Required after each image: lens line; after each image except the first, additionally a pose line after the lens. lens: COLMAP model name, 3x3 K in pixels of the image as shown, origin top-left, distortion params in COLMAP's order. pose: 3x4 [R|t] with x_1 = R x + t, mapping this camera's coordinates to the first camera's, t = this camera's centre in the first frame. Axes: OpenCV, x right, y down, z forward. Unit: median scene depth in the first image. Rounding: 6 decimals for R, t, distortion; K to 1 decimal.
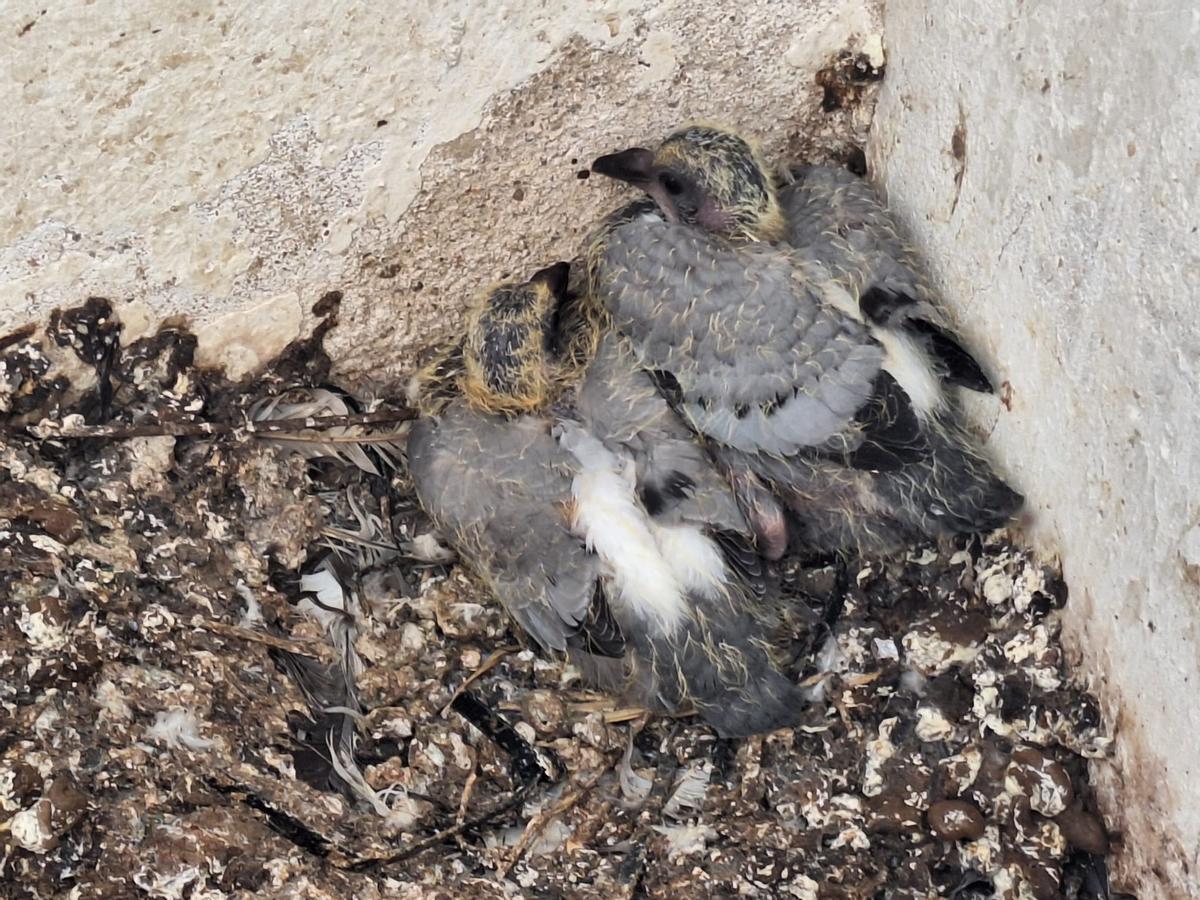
lens RADIAL K [[3243.8, 0, 600.0], [0, 3243.8, 450.0], [0, 0, 1]] dist [0.200067, 0.509062]
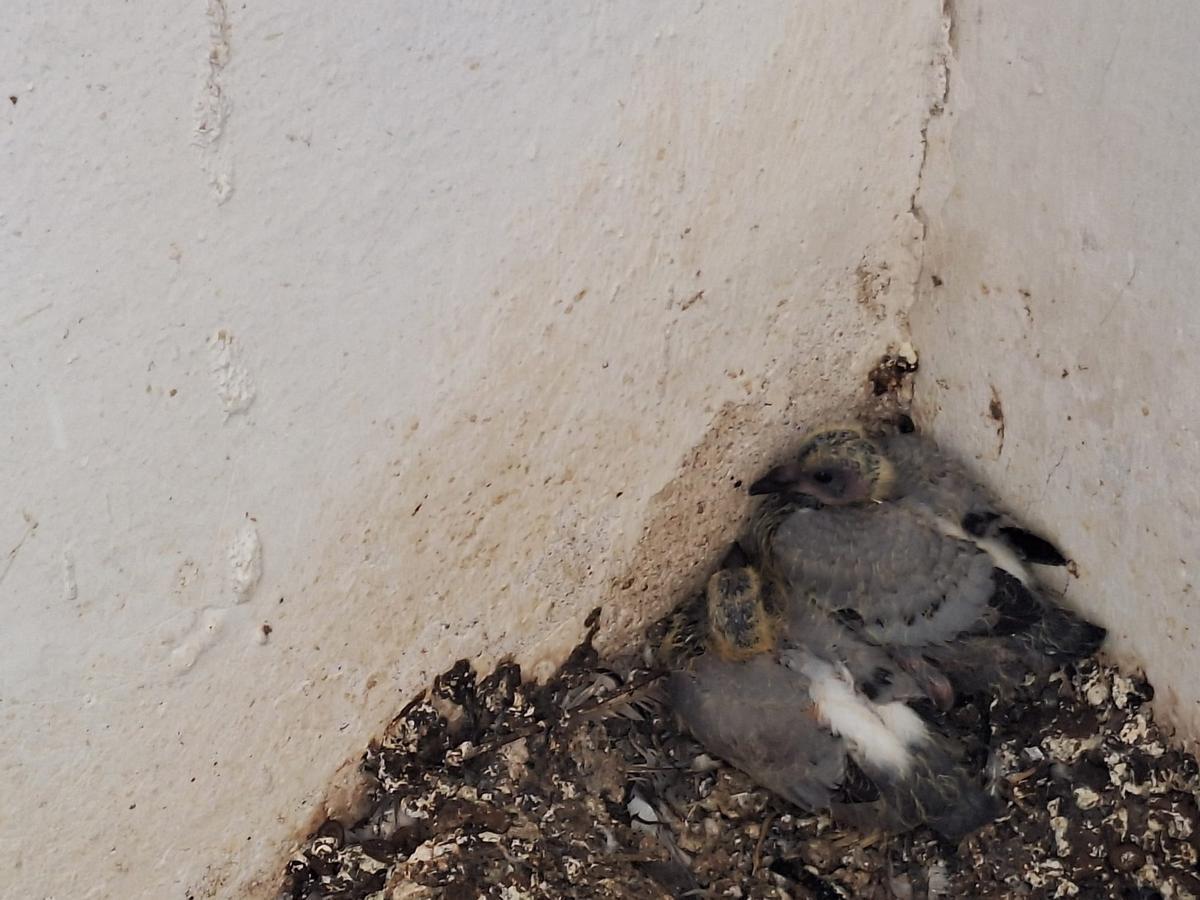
lens RADIAL K [[3243.8, 0, 600.0], [0, 3243.8, 450.0], [0, 0, 1]] dist [0.200067, 0.509062]
pose [[0.959692, -0.249543, 0.129305, -0.257799], [0.247985, 0.968351, 0.028276, -0.162594], [-0.132268, 0.004929, 0.991202, -0.441097]]
